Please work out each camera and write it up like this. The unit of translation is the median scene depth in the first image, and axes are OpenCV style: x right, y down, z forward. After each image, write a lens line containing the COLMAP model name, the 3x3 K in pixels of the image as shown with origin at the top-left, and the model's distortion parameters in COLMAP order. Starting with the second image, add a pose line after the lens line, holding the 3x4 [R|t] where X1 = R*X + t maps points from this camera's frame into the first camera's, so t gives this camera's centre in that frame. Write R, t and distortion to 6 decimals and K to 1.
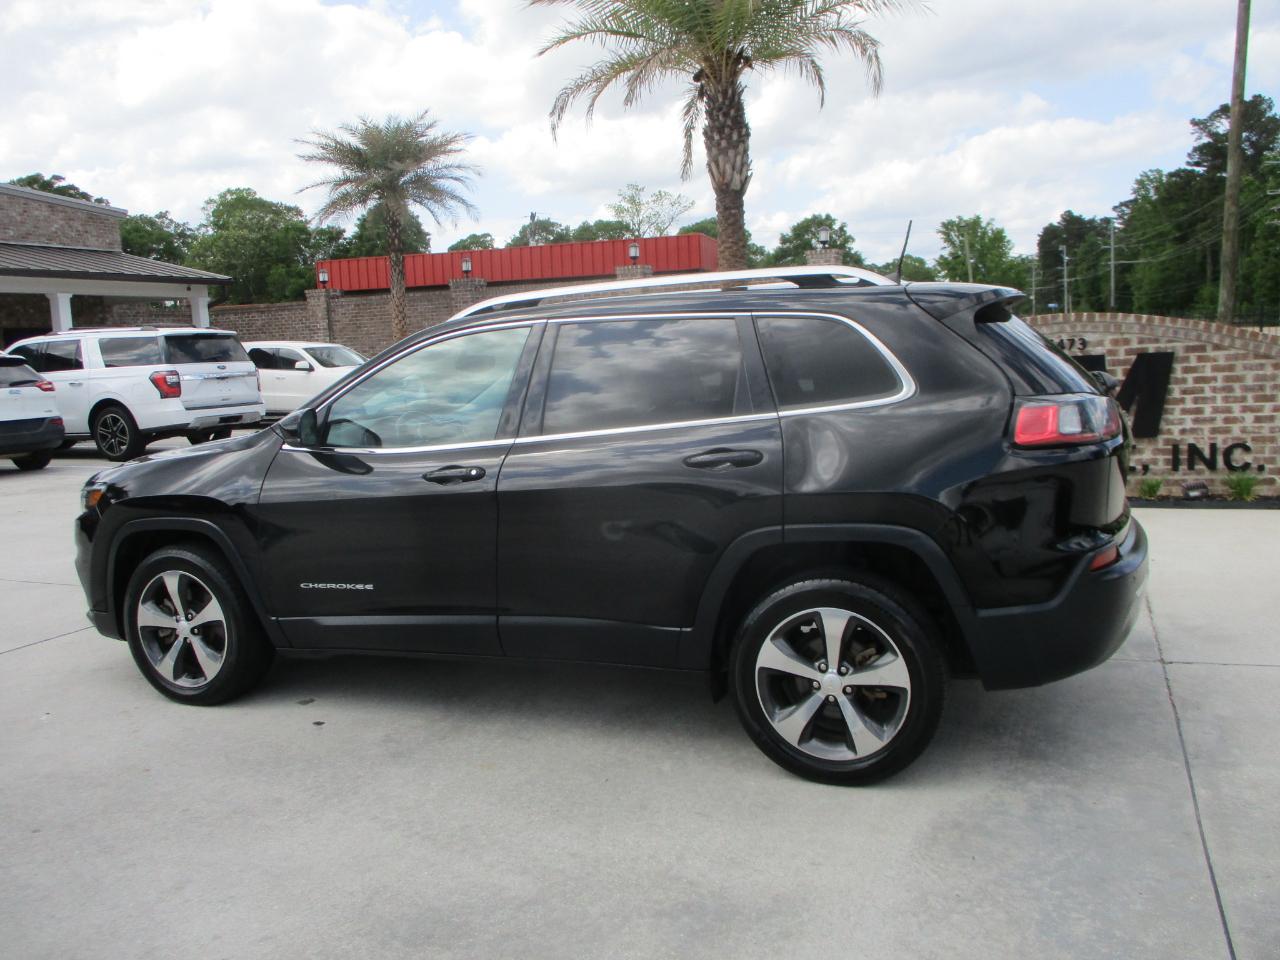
lens RADIAL K [[1083.4, 0, 641.7], [0, 1083.4, 437.3], [0, 0, 1]] dist [-0.033038, 0.005495]
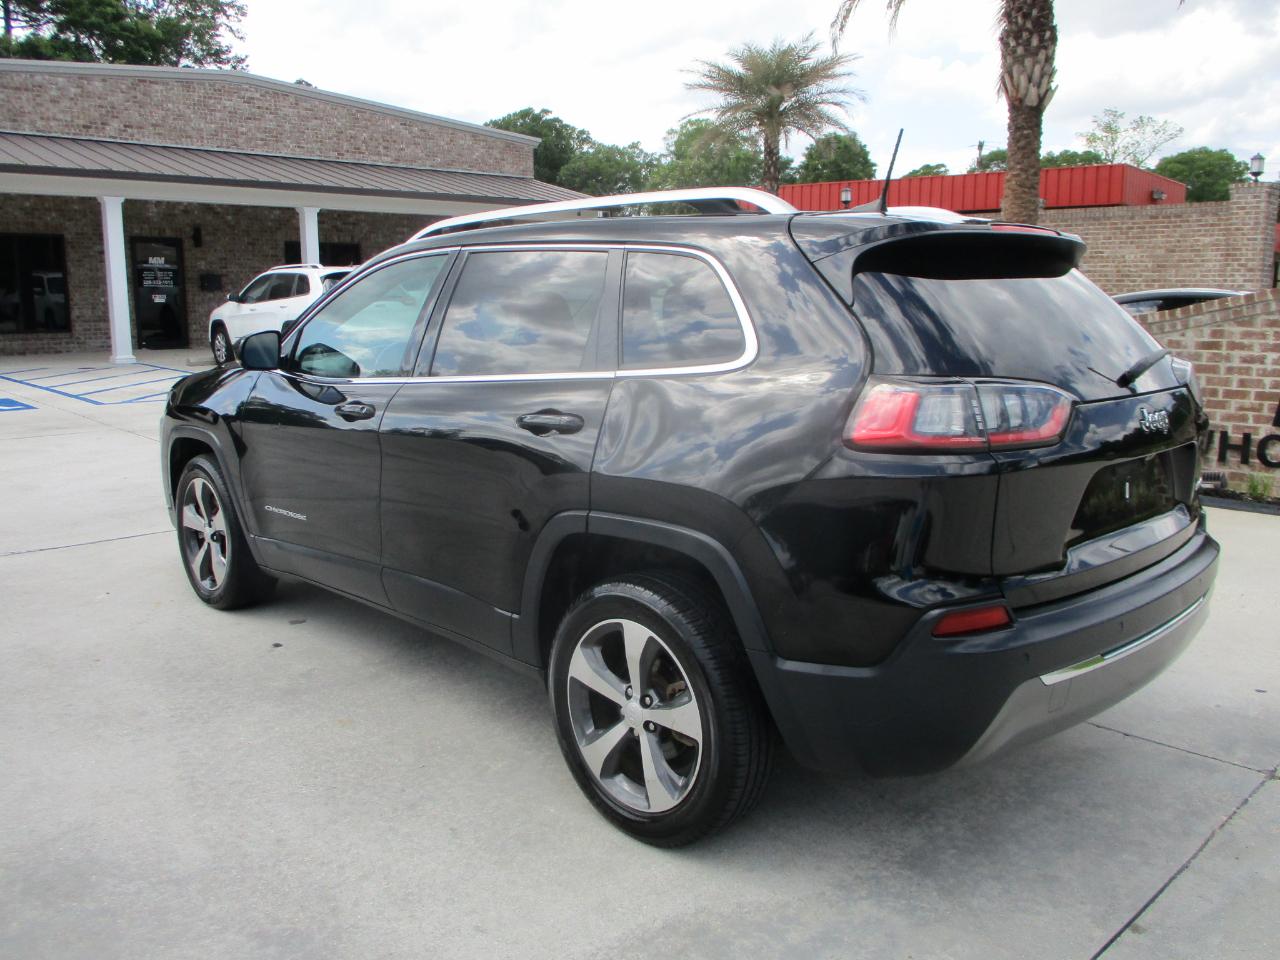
lens RADIAL K [[1078.6, 0, 639.5], [0, 1078.6, 441.3], [0, 0, 1]] dist [-0.030564, 0.006713]
pose [[0.908803, 0.102925, -0.404331, 0.120742], [-0.076206, 0.993741, 0.081678, -0.009748], [0.410207, -0.043417, 0.910958, 0.070787]]
